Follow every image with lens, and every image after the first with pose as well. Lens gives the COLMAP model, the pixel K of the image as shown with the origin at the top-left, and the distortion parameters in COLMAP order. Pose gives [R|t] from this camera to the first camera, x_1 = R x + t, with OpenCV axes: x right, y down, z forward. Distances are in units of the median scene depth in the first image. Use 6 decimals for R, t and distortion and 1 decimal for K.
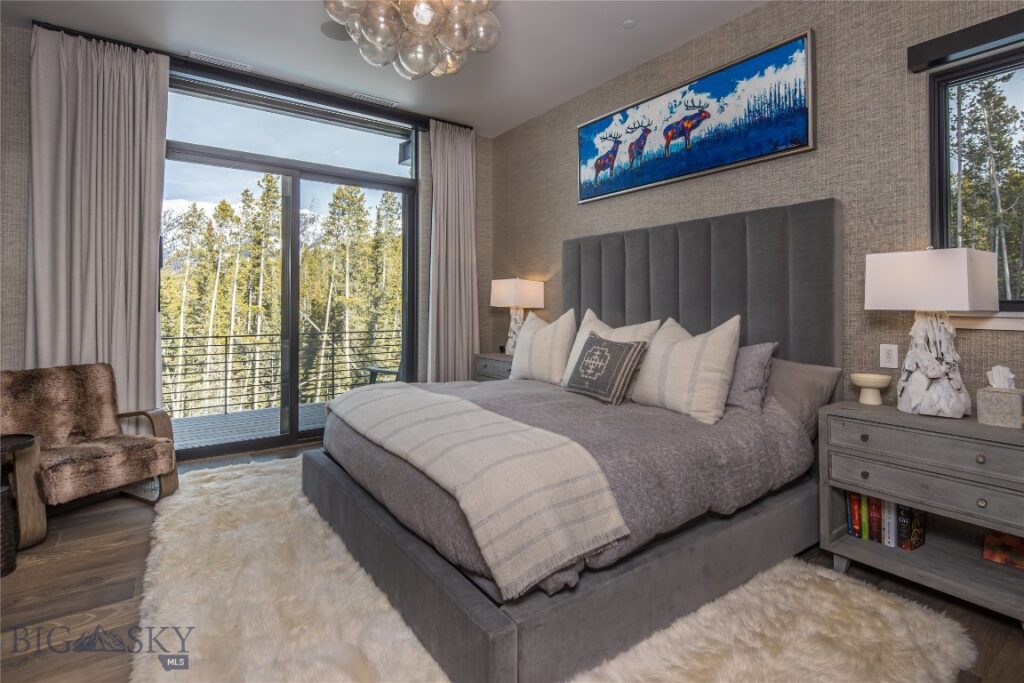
lens RADIAL K [[494.6, 0, 517.8], [0, 494.6, 296.0], [0, 0, 1]] dist [-0.002666, -0.001267]
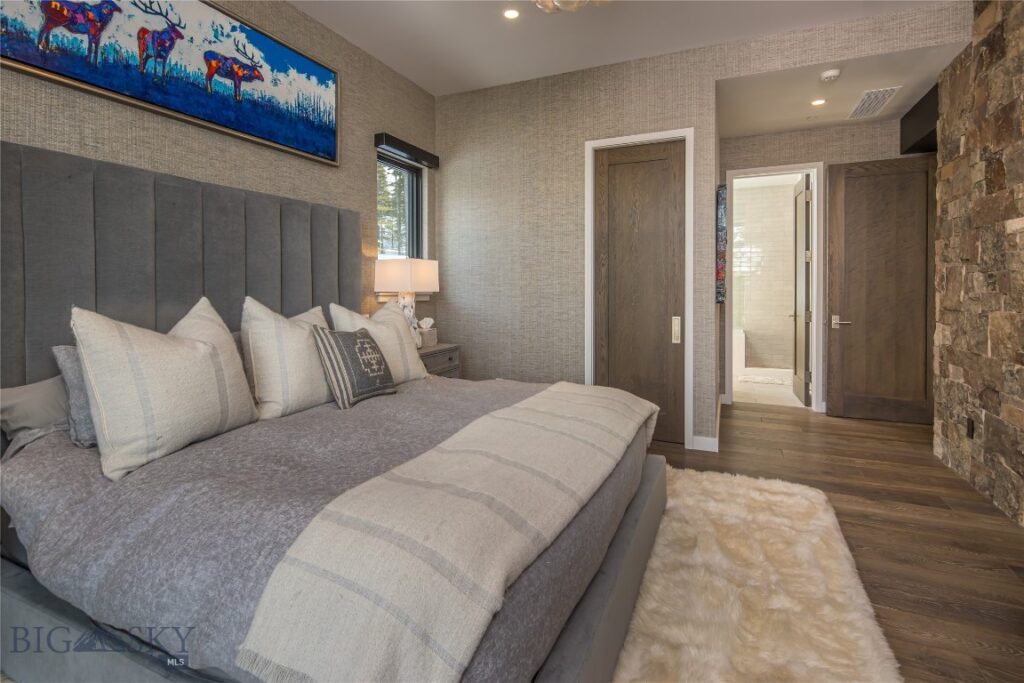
lens RADIAL K [[494.6, 0, 506.5], [0, 494.6, 292.5], [0, 0, 1]] dist [-0.002666, -0.001267]
pose [[-0.493567, -0.009859, 0.869652, -0.619533], [-0.012796, 0.999910, 0.004073, 0.013062], [-0.869613, -0.009117, -0.493649, 1.060944]]
